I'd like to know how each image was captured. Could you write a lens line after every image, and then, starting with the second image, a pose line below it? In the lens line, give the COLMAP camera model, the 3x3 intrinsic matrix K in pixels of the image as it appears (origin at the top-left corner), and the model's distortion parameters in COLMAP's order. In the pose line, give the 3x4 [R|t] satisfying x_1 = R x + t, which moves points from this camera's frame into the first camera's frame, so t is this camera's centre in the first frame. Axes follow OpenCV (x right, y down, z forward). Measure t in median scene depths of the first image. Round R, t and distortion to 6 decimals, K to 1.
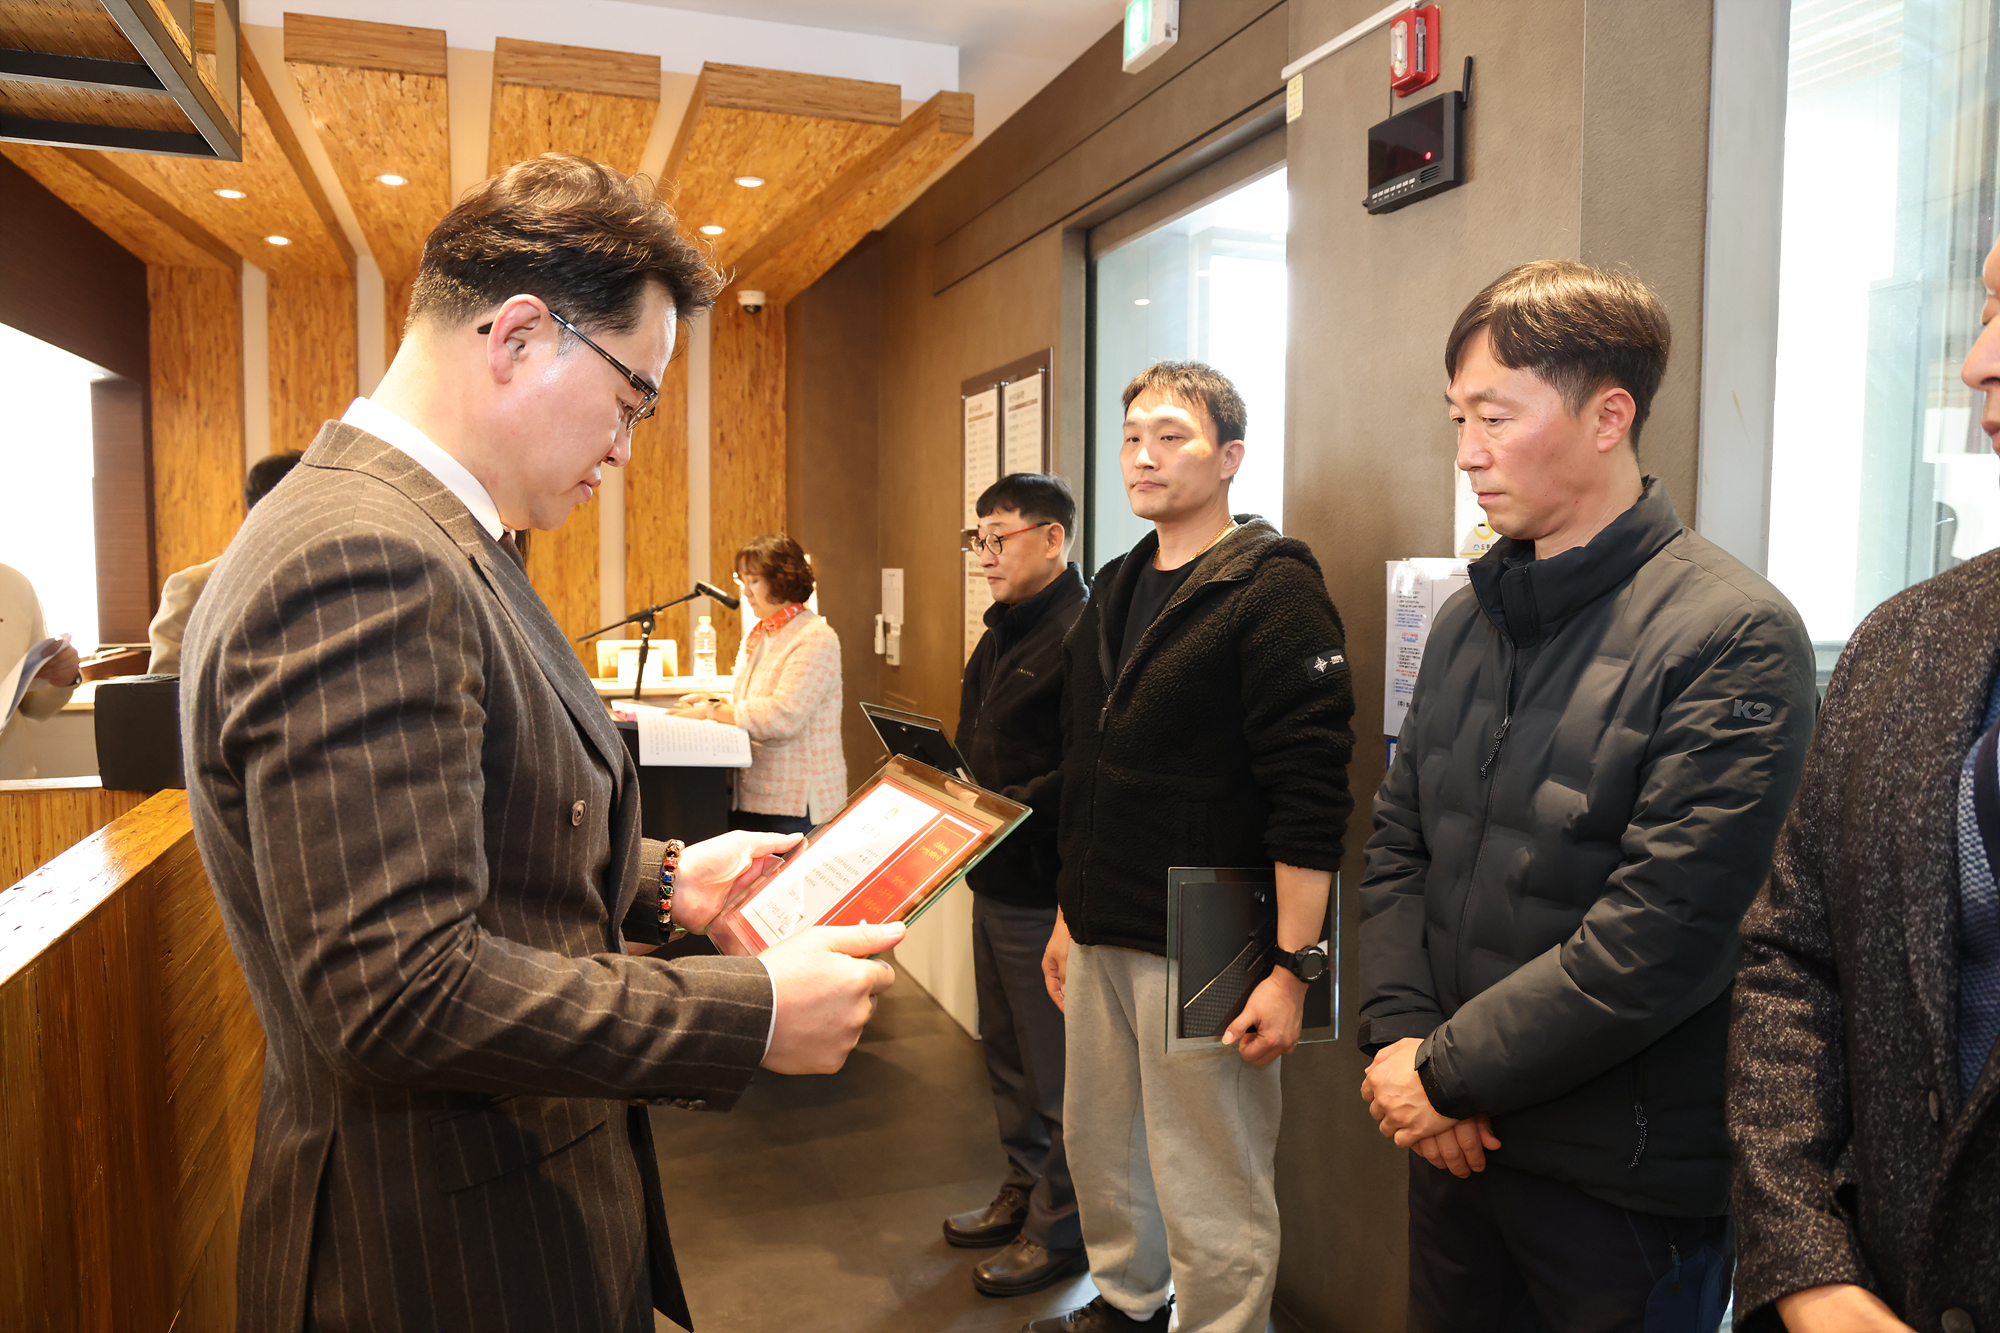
lens RADIAL K [[1355.8, 0, 1006.3], [0, 1355.8, 659.1], [0, 0, 1]] dist [-0.087296, 0.059473]
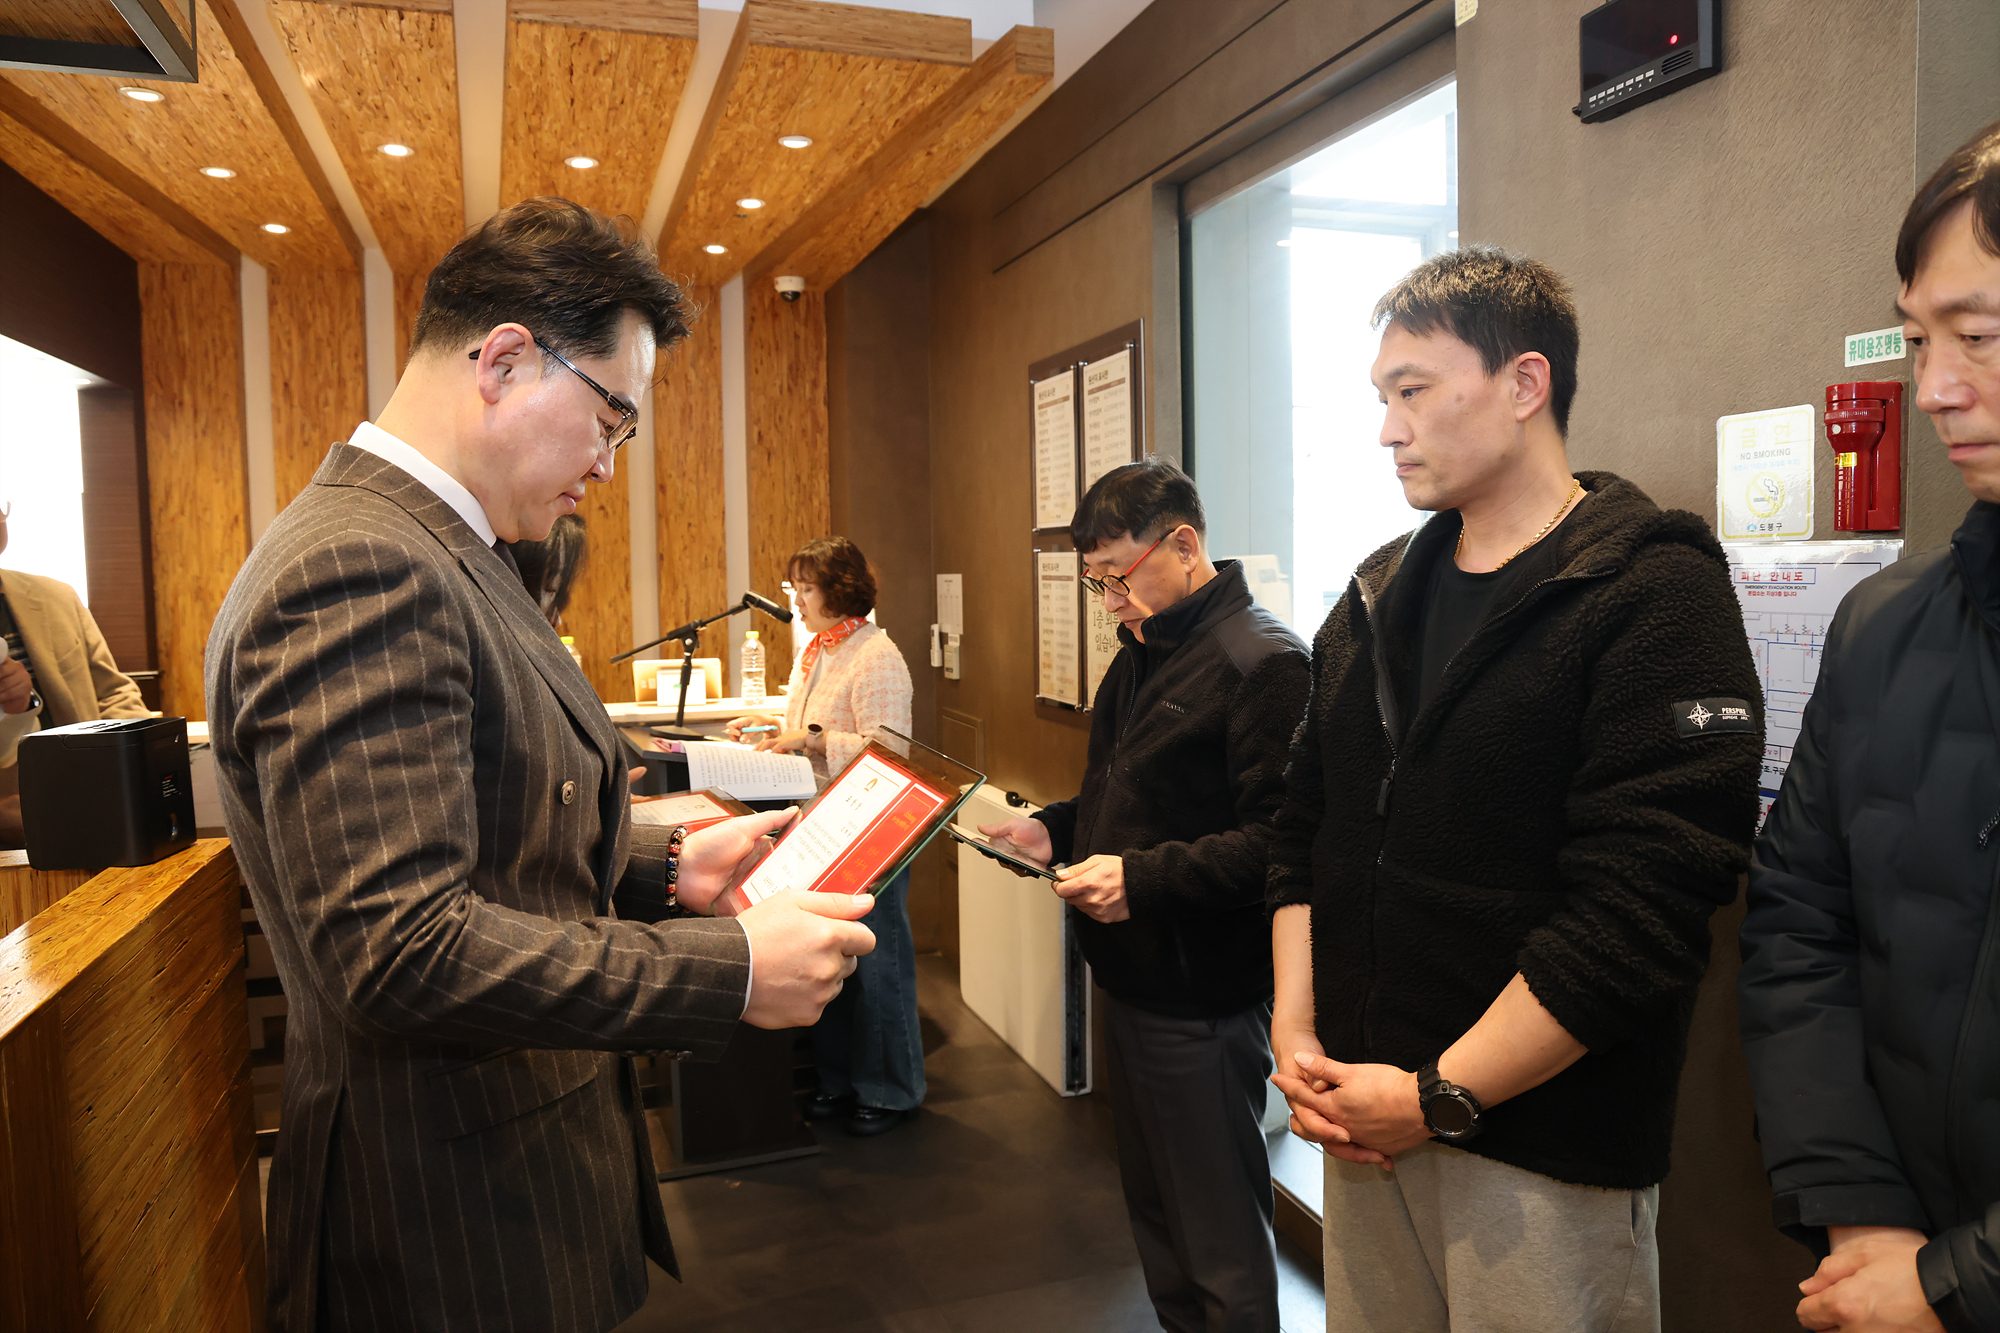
lens RADIAL K [[1358.5, 0, 999.4], [0, 1358.5, 655.4], [0, 0, 1]] dist [-0.079846, 0.053219]
pose [[0.999559, -0.020238, -0.021728, -0.042316], [0.020095, 0.999775, -0.006749, -0.006345], [0.021859, 0.006309, 0.999741, 0.109542]]
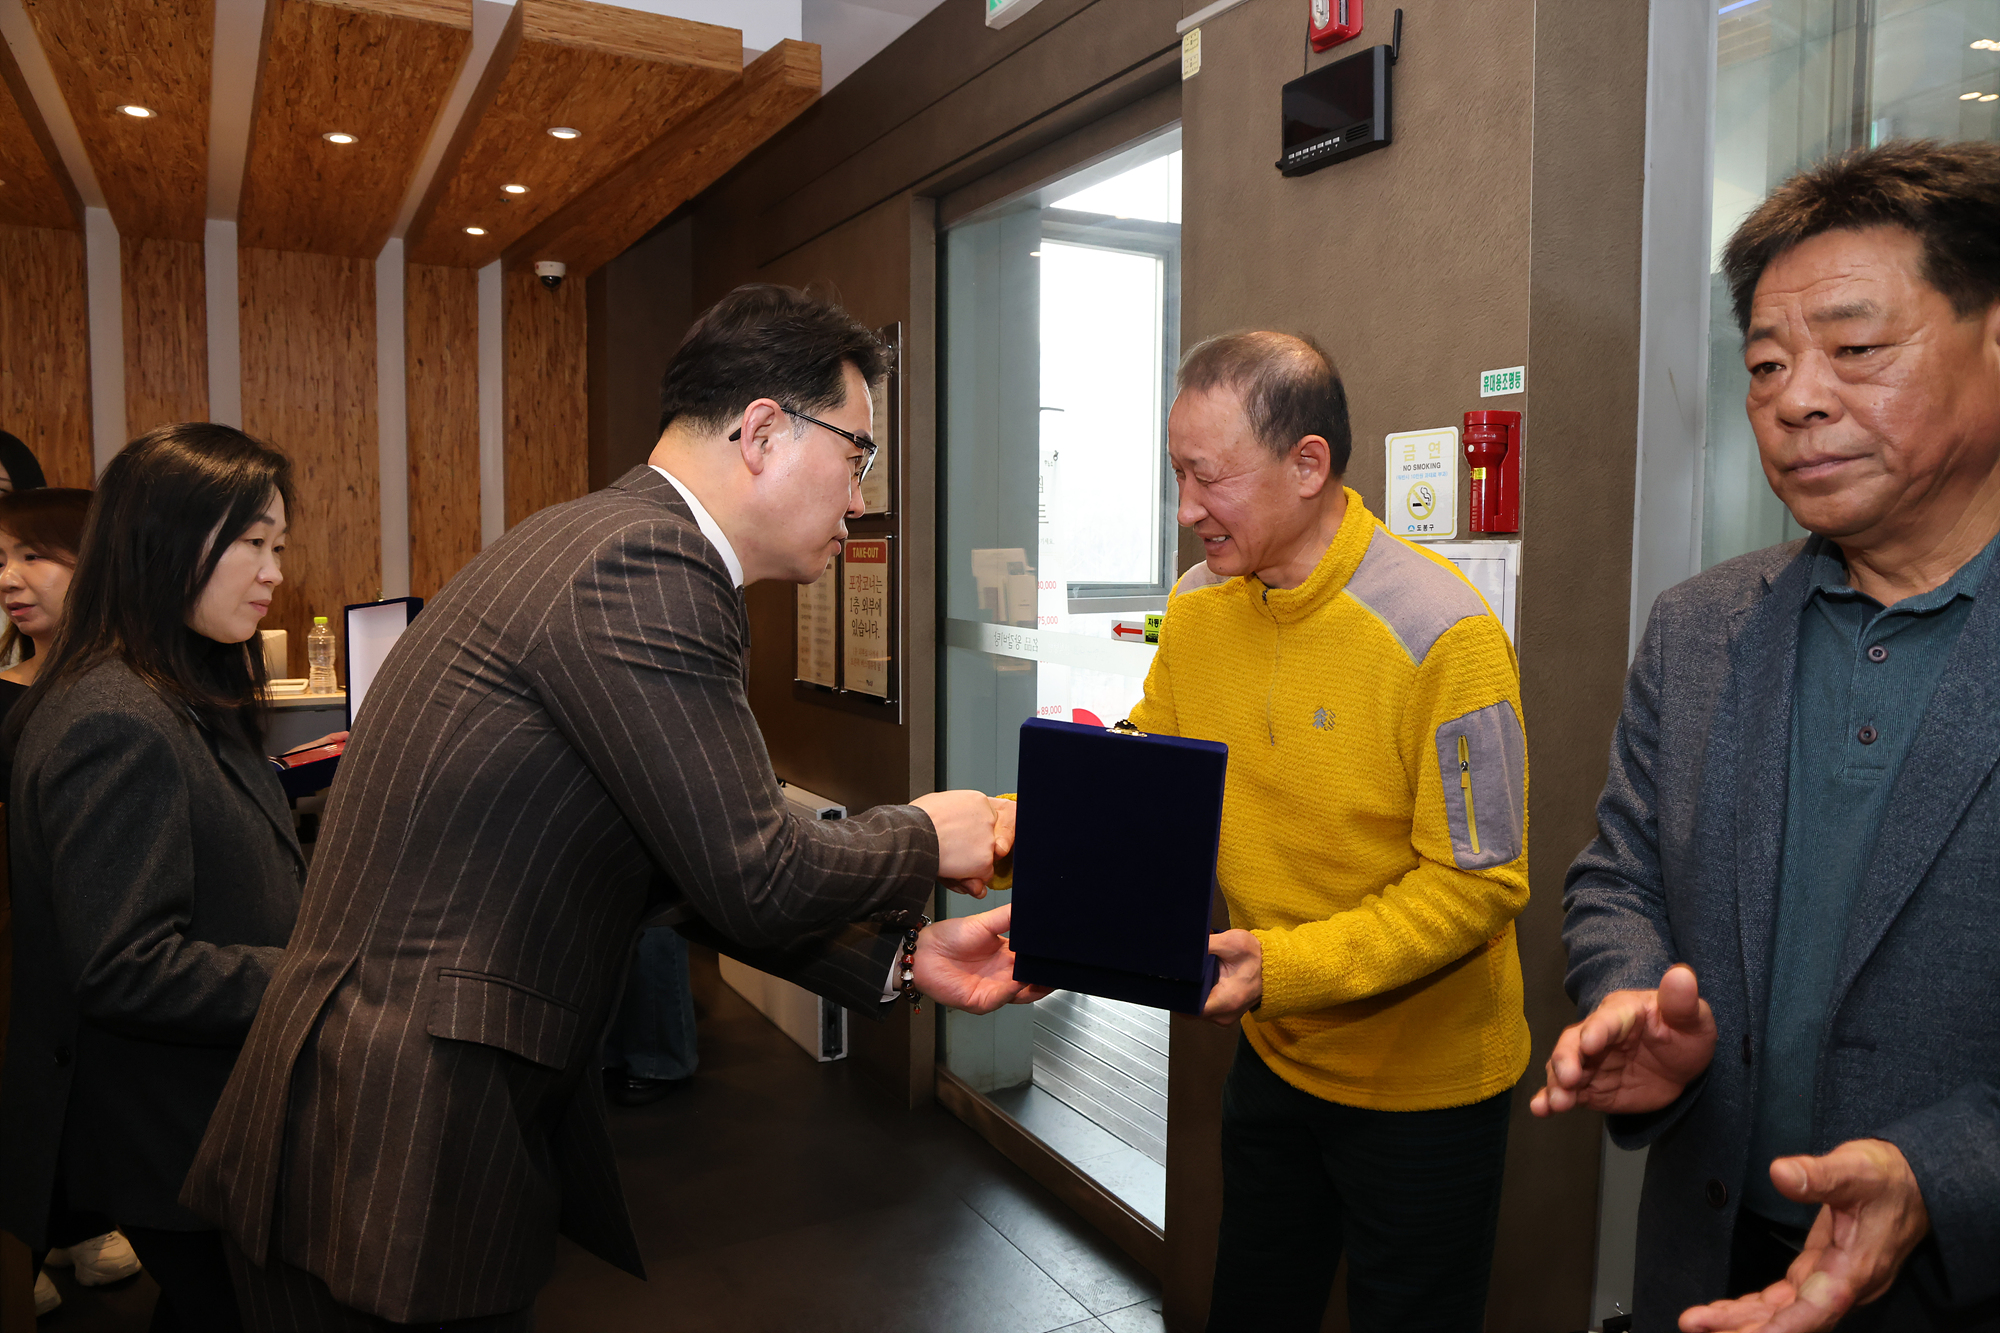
lens RADIAL K [[1358.5, 0, 999.4], [0, 1358.5, 655.4], [0, 0, 1]] dist [-0.079846, 0.053219]
pose [[0.987366, -0.014332, 0.157806, -0.046969], [0.014328, 0.999897, 0.001160, 0.000283], [-0.157807, 0.001116, 0.987469, 0.058614]]
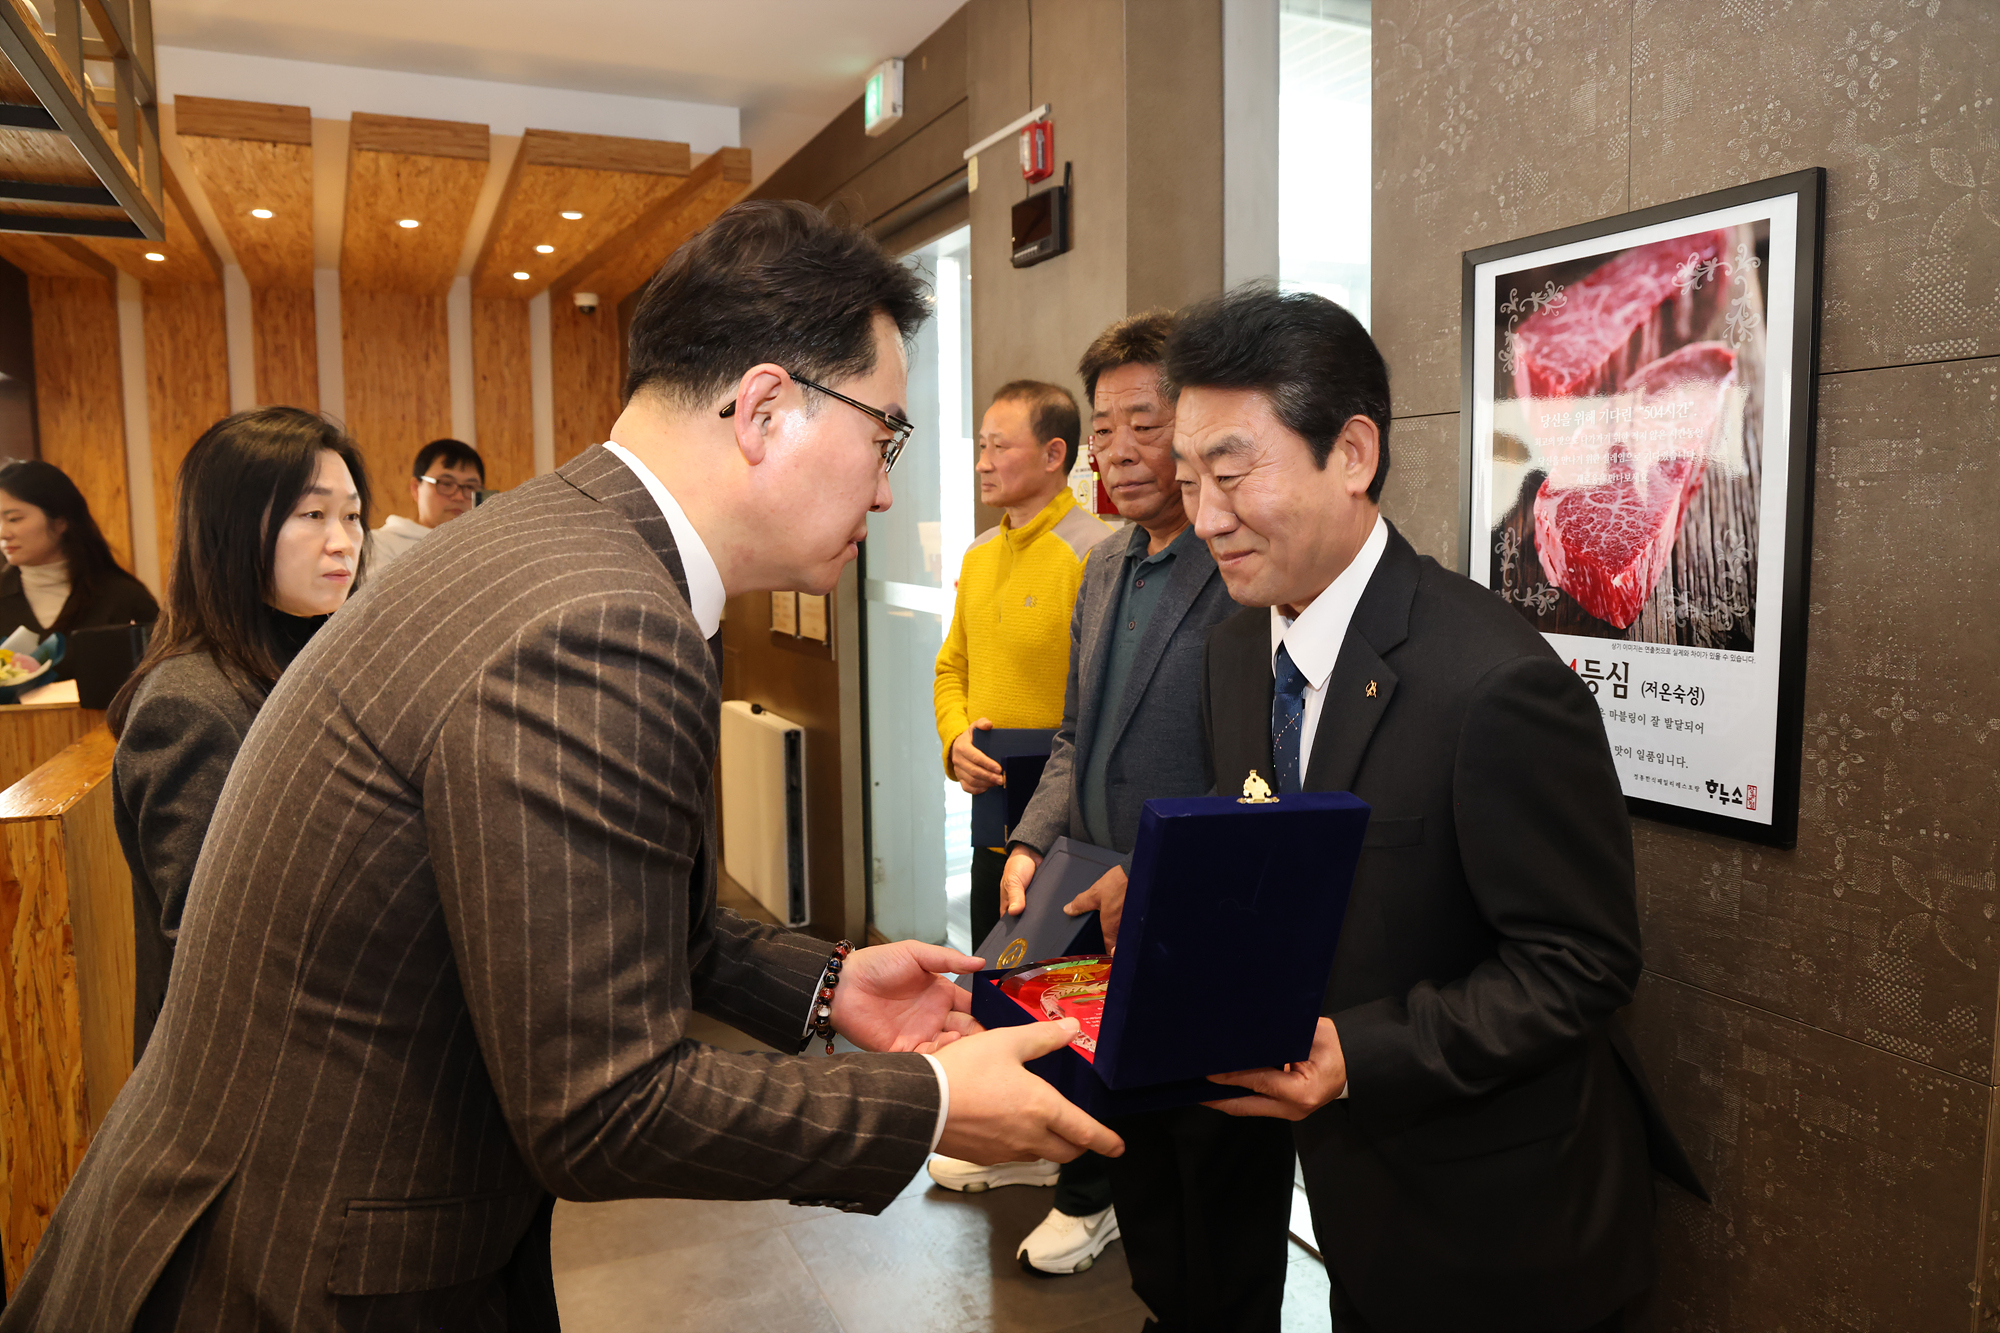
lens RADIAL K [[1358.5, 0, 999.4], [0, 1358.5, 655.4], [0, 0, 1]] dist [-0.079846, 0.053219]
pose [[0.996192, -0.025783, 0.083291, 0.077374], [0.023881, 0.999433, 0.023756, 0.017664], [-0.083856, -0.021676, 0.996242, -0.227710]]
